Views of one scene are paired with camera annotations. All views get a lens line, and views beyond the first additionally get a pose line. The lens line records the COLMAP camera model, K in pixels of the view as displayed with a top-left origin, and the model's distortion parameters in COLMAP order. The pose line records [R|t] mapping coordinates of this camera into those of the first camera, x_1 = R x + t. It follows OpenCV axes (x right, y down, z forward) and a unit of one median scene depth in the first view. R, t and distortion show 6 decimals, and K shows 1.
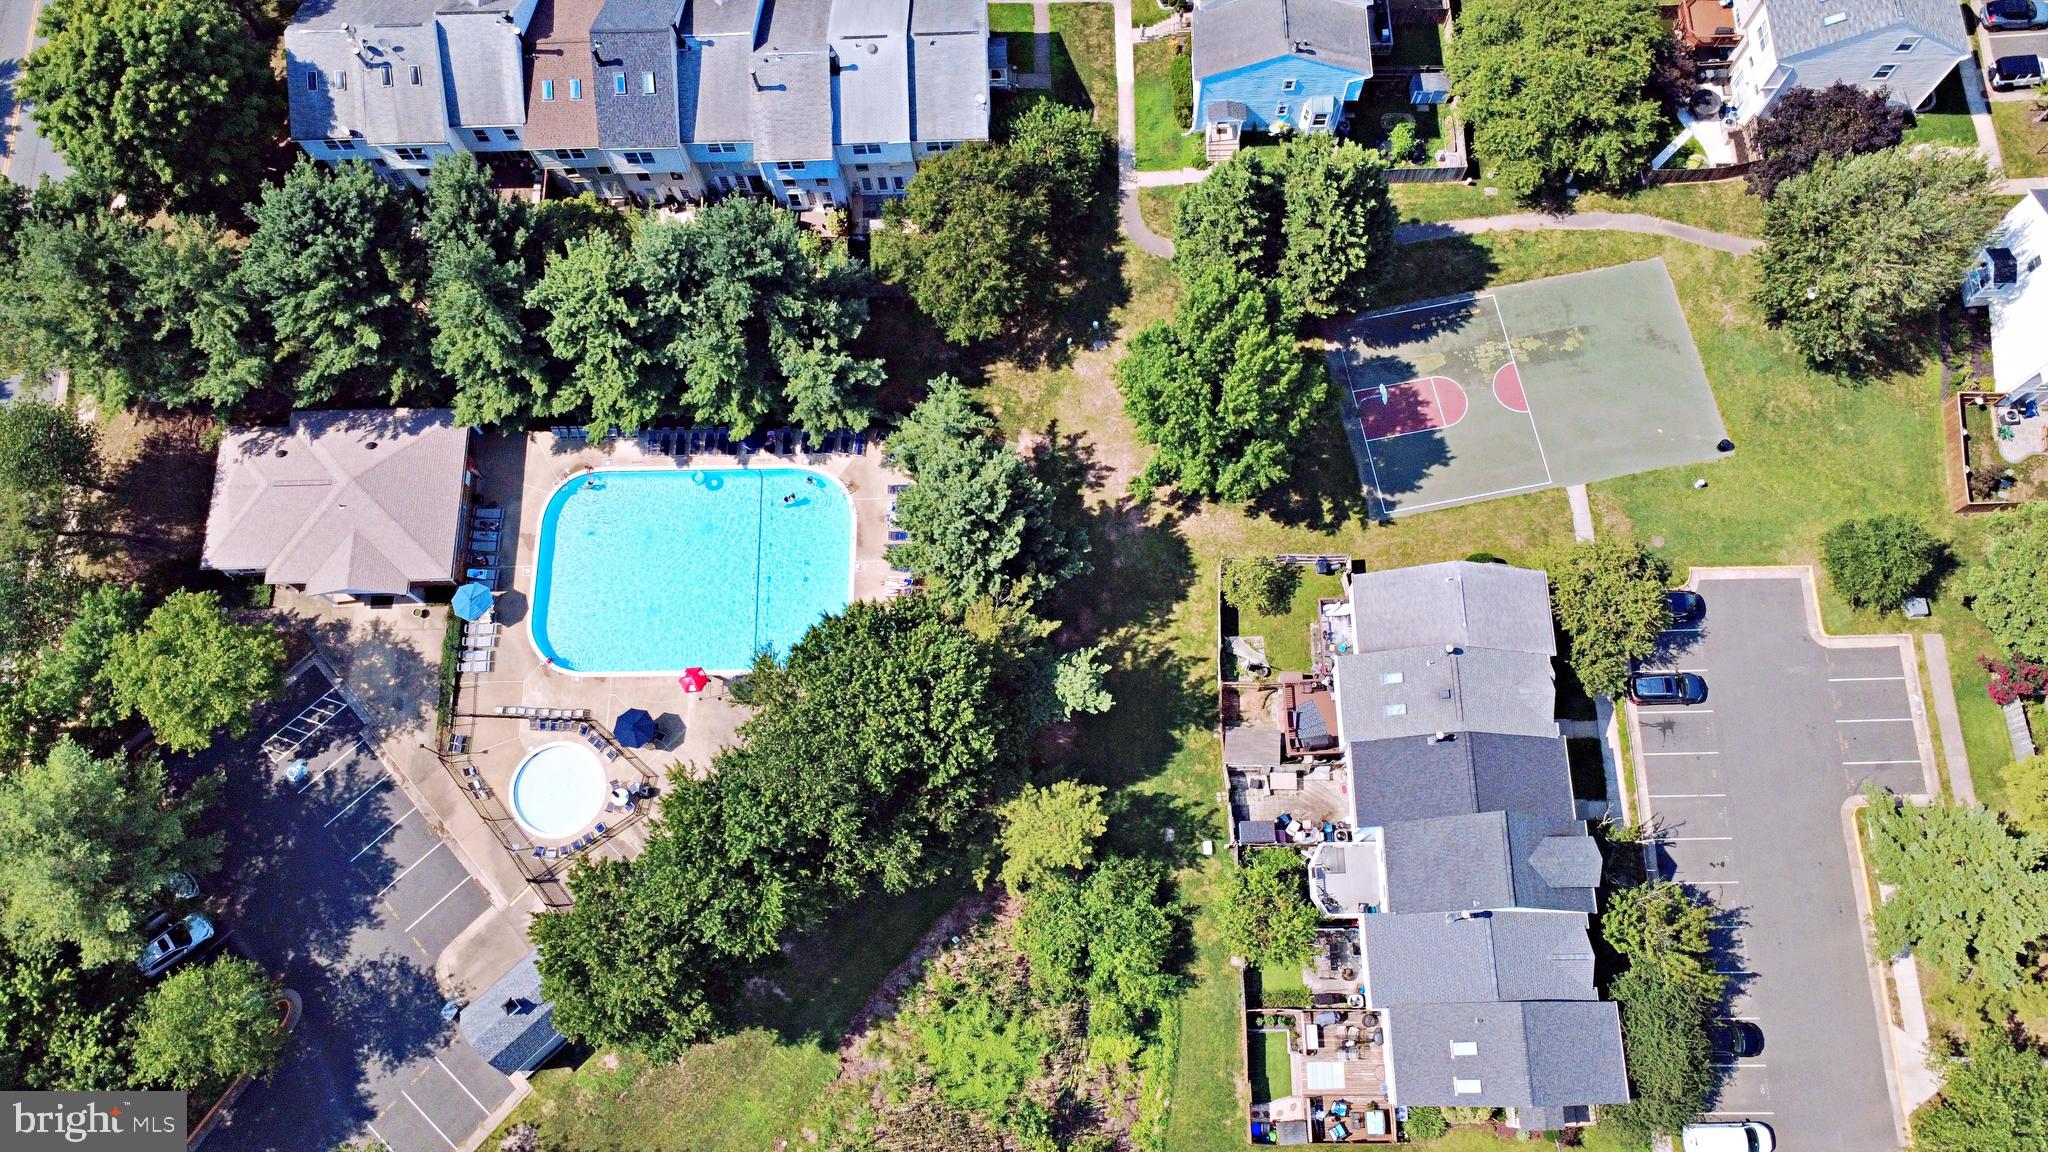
lens RADIAL K [[1469.9, 0, 1024.0], [0, 1469.9, 576.0], [0, 0, 1]] dist [-0.006695, 0.007312]
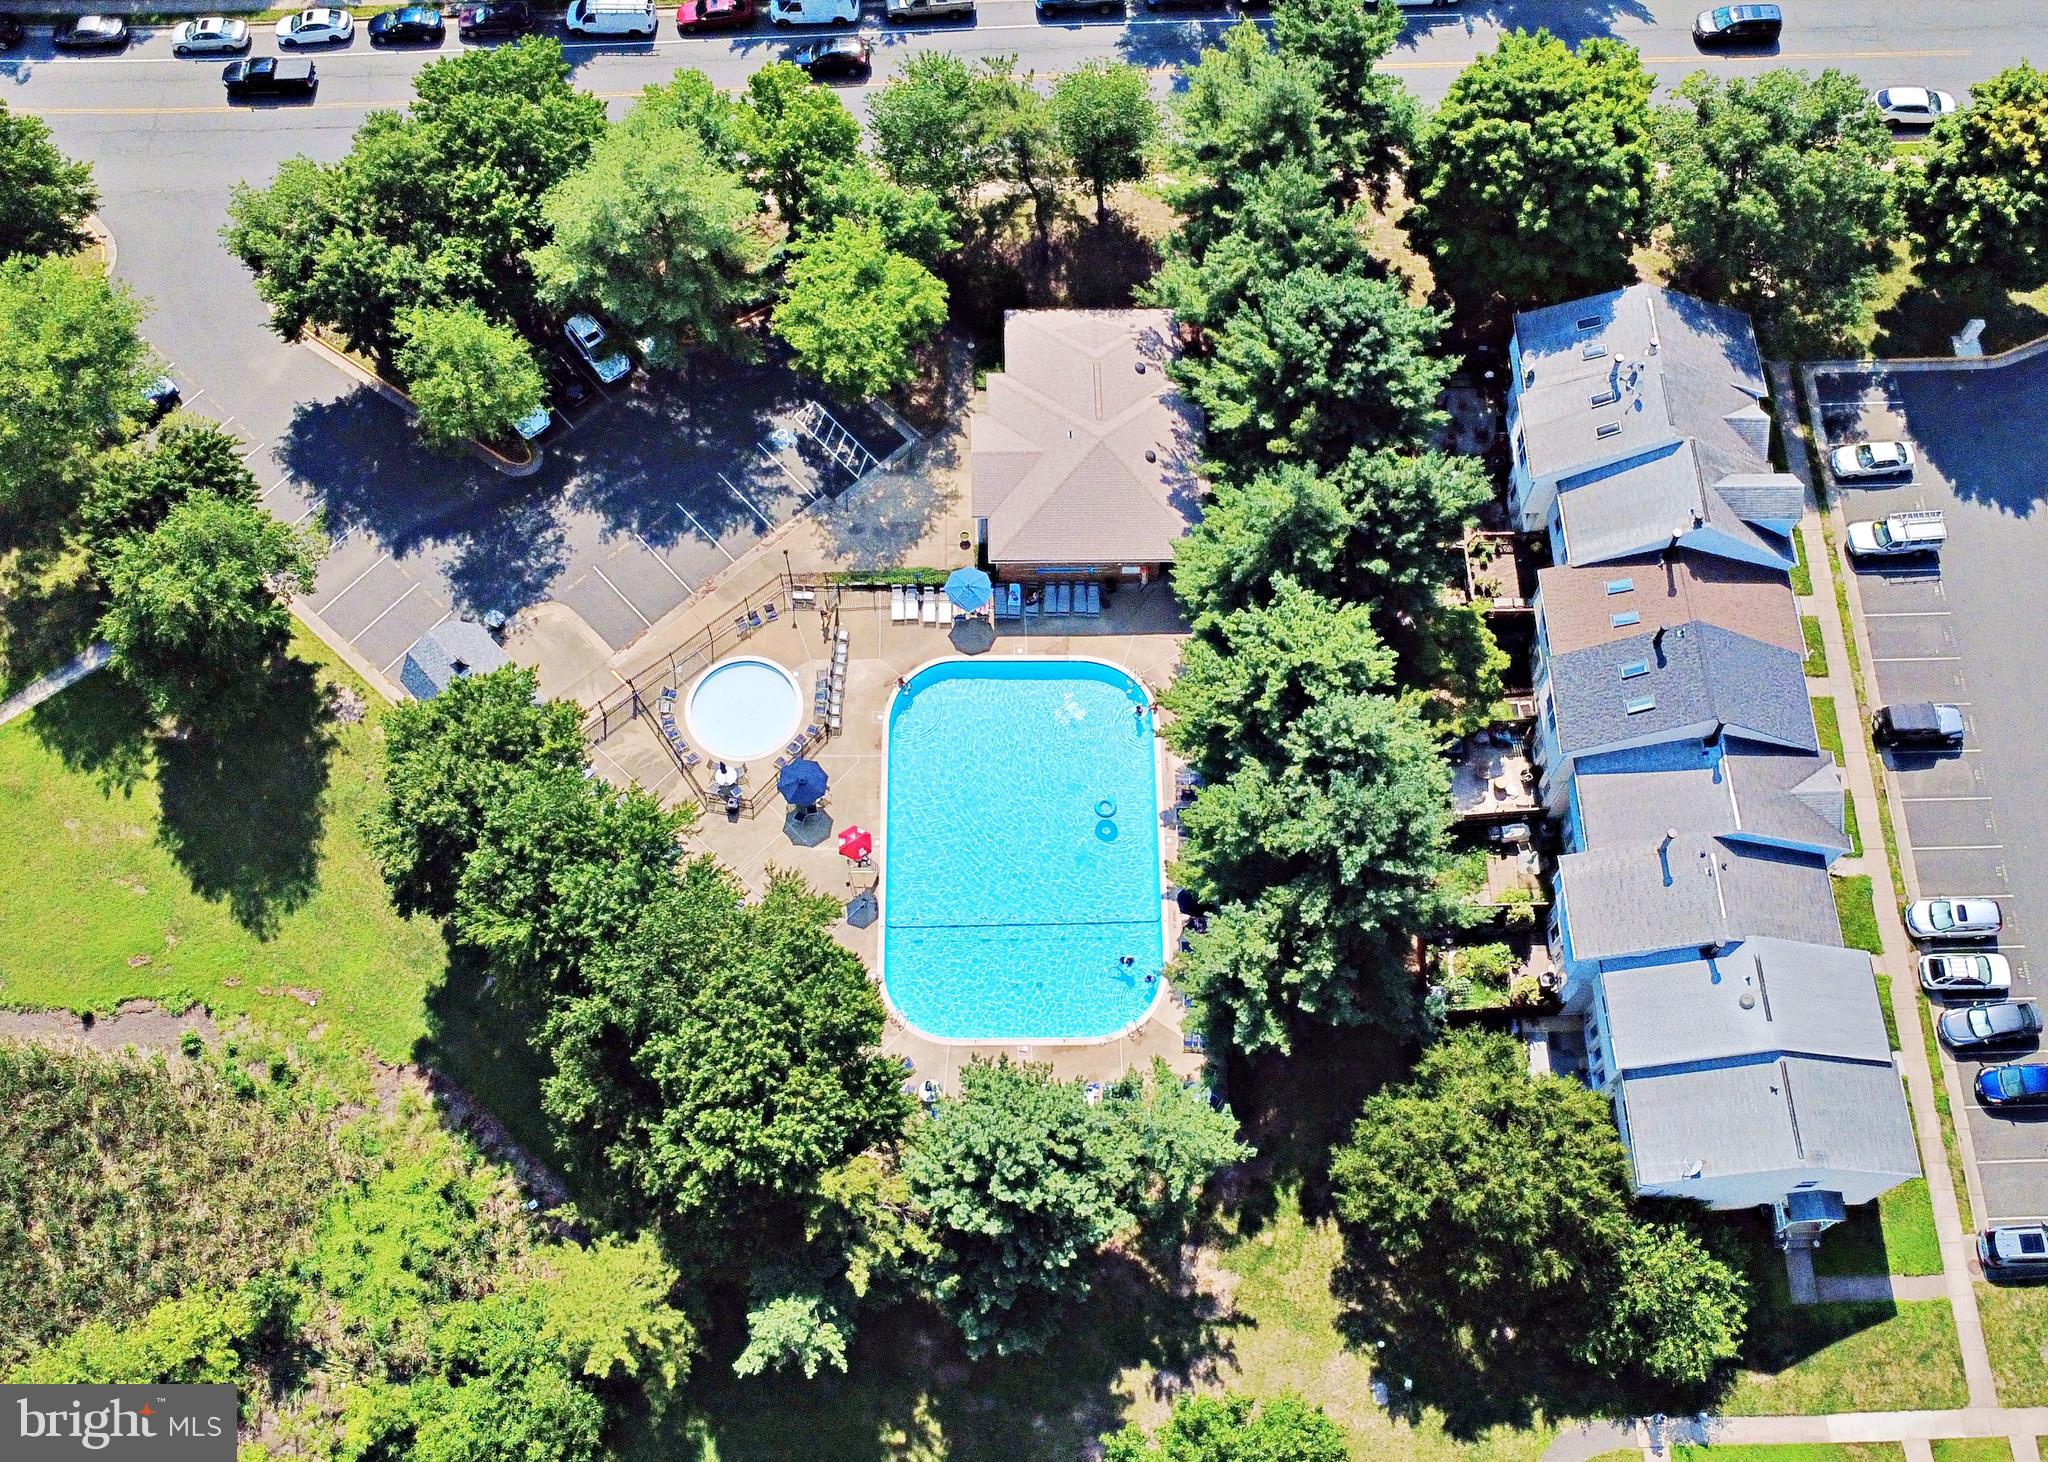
lens RADIAL K [[1956.1, 0, 1053.0], [0, 1956.1, 677.2], [0, 0, 1]] dist [-0.007041, 0.012446]
pose [[0.022771, 0.909417, -0.415261, 0.134074], [-0.966078, 0.126895, 0.224923, -0.281511], [0.257244, 0.396053, 0.881458, 0.061272]]
